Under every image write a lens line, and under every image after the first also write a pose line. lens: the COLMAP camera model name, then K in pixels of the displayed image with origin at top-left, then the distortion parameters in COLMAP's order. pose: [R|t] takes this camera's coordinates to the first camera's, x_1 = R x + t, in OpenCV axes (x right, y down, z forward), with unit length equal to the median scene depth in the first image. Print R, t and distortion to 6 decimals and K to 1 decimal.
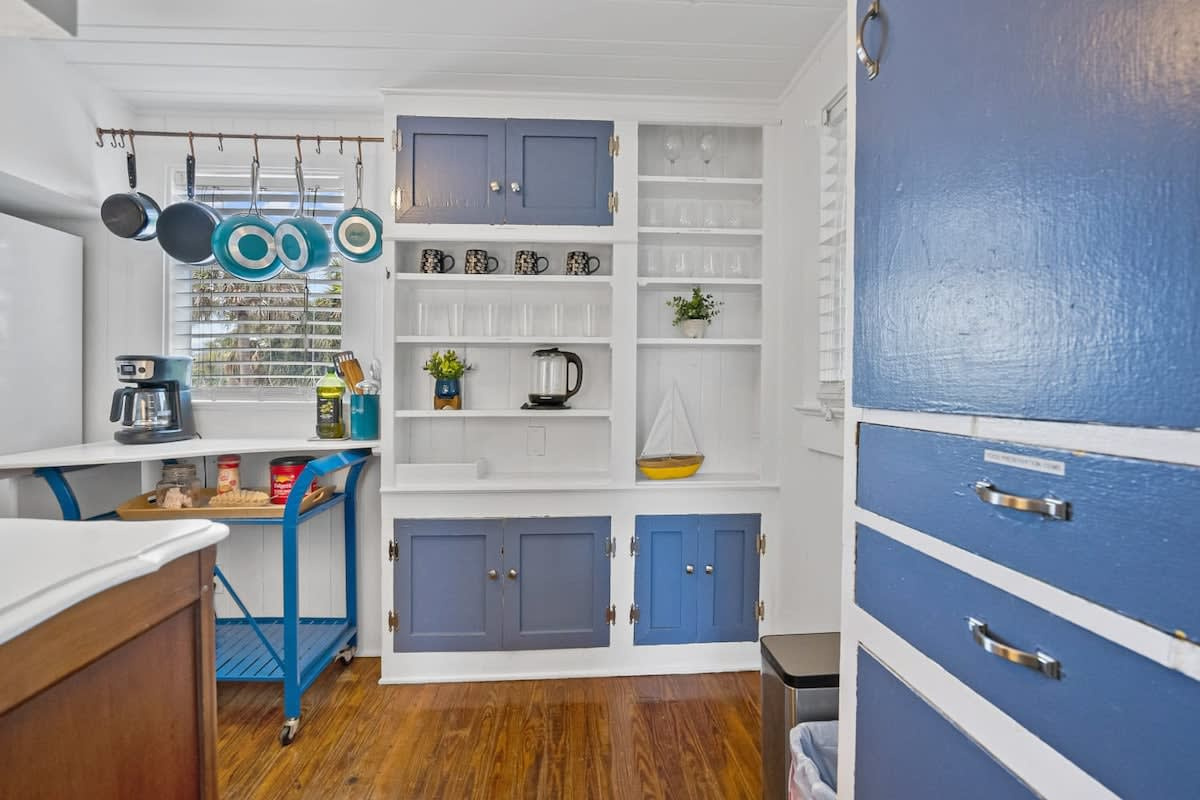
lens RADIAL K [[545.9, 0, 600.4], [0, 545.9, 388.1], [0, 0, 1]] dist [-0.000802, -0.000002]
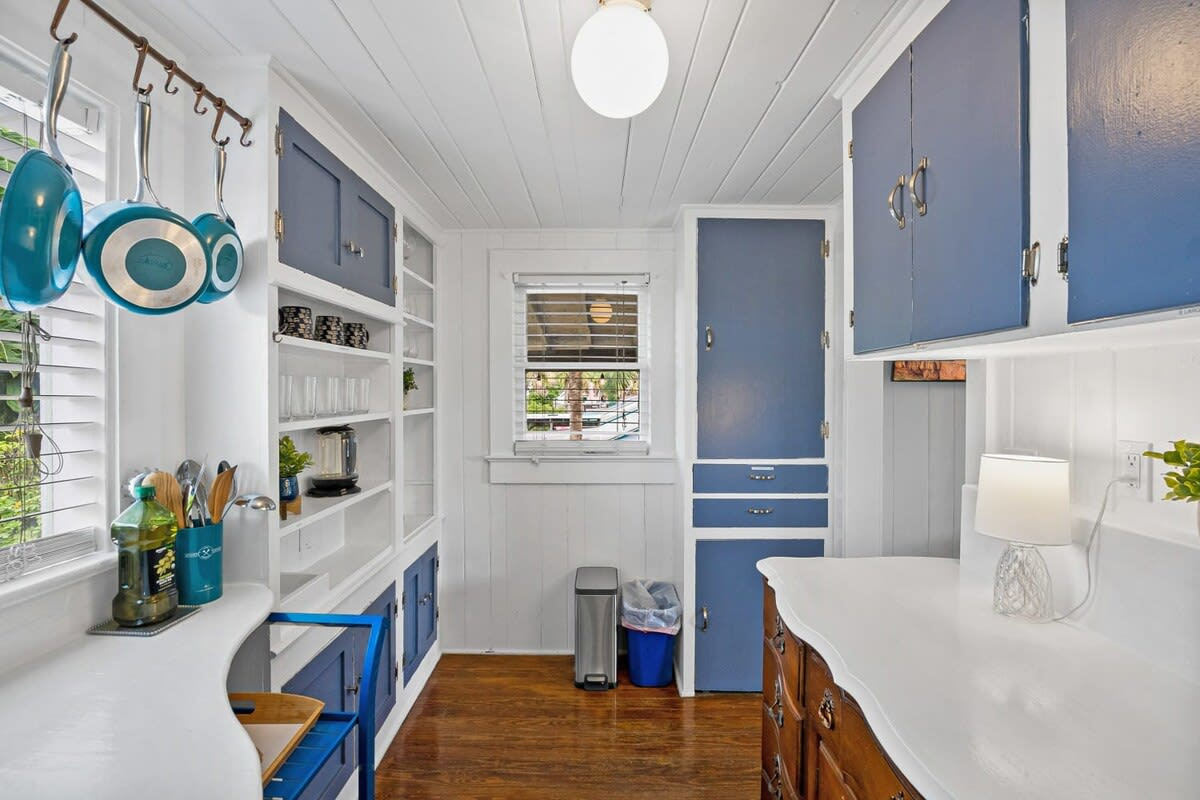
lens RADIAL K [[570.5, 0, 582.1], [0, 570.5, 397.6], [0, 0, 1]] dist [0.000536, 0.000137]
pose [[0.077550, -0.015732, 0.996864, -1.063968], [0.004635, 0.999870, 0.015419, -0.139709], [-0.996978, 0.003425, 0.077612, 0.558096]]
